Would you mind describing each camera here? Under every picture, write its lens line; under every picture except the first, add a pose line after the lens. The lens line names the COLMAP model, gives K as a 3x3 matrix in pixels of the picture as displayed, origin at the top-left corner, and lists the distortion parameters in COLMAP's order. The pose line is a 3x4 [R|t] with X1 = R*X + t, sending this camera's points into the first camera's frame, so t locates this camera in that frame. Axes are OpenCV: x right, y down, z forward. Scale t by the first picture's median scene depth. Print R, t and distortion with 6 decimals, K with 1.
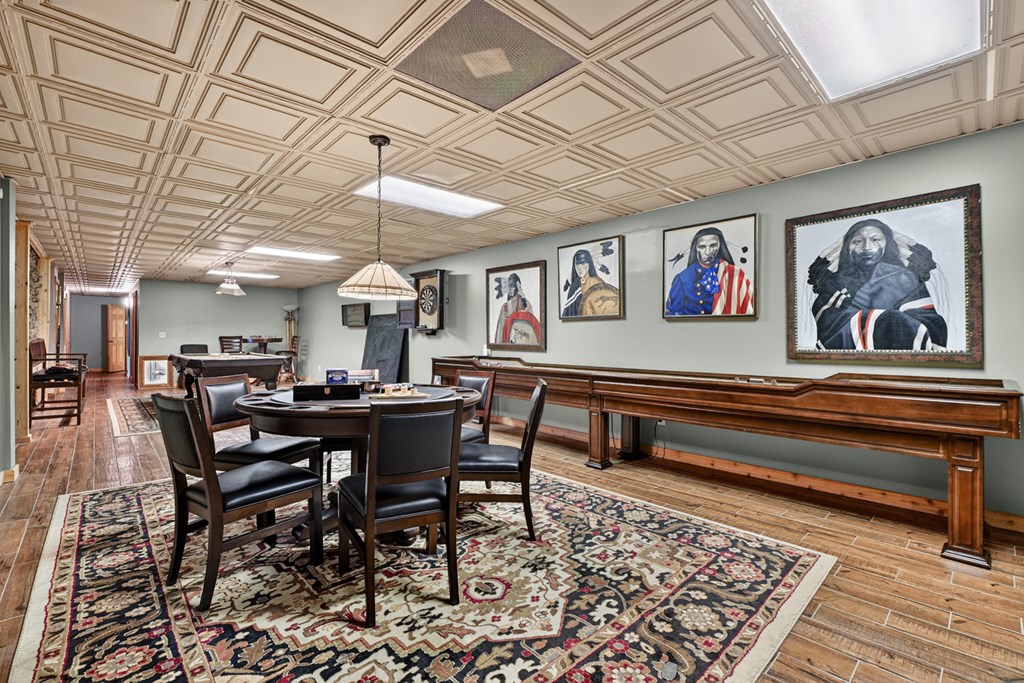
lens RADIAL K [[454.7, 0, 512.0], [0, 454.7, 341.5], [0, 0, 1]] dist [0.026190, -0.000039]
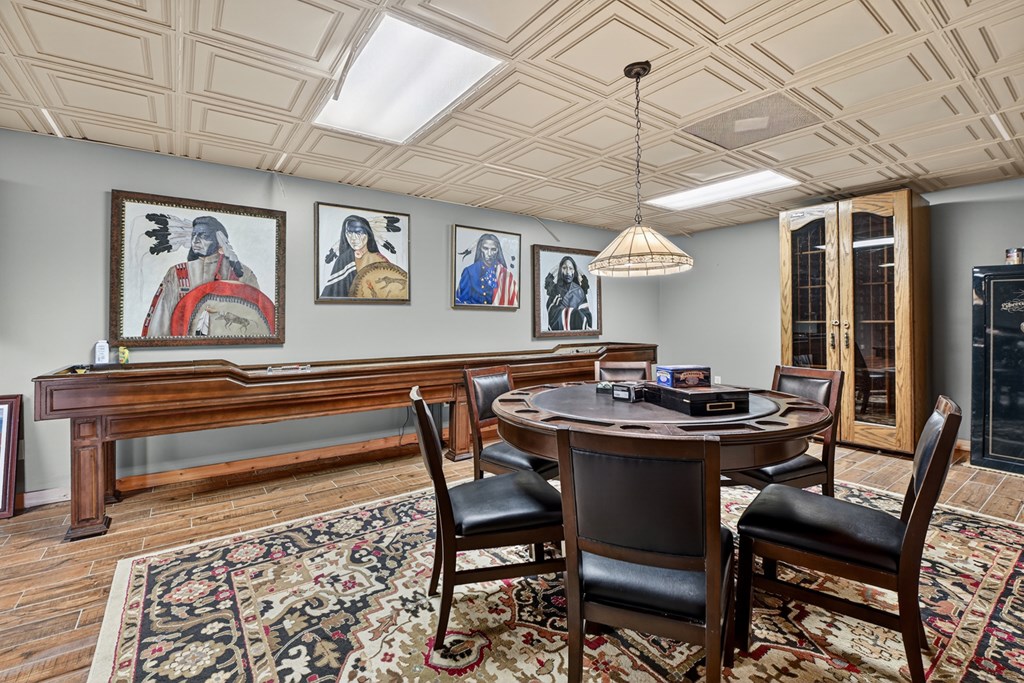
lens RADIAL K [[449.8, 0, 508.5], [0, 449.8, 321.4], [0, 0, 1]] dist [-0.028841, 0.006677]
pose [[0.128437, 0.005694, 0.991701, -0.716552], [0.015799, 0.999845, -0.007787, -0.004554], [-0.991592, 0.016668, 0.128327, 0.757426]]
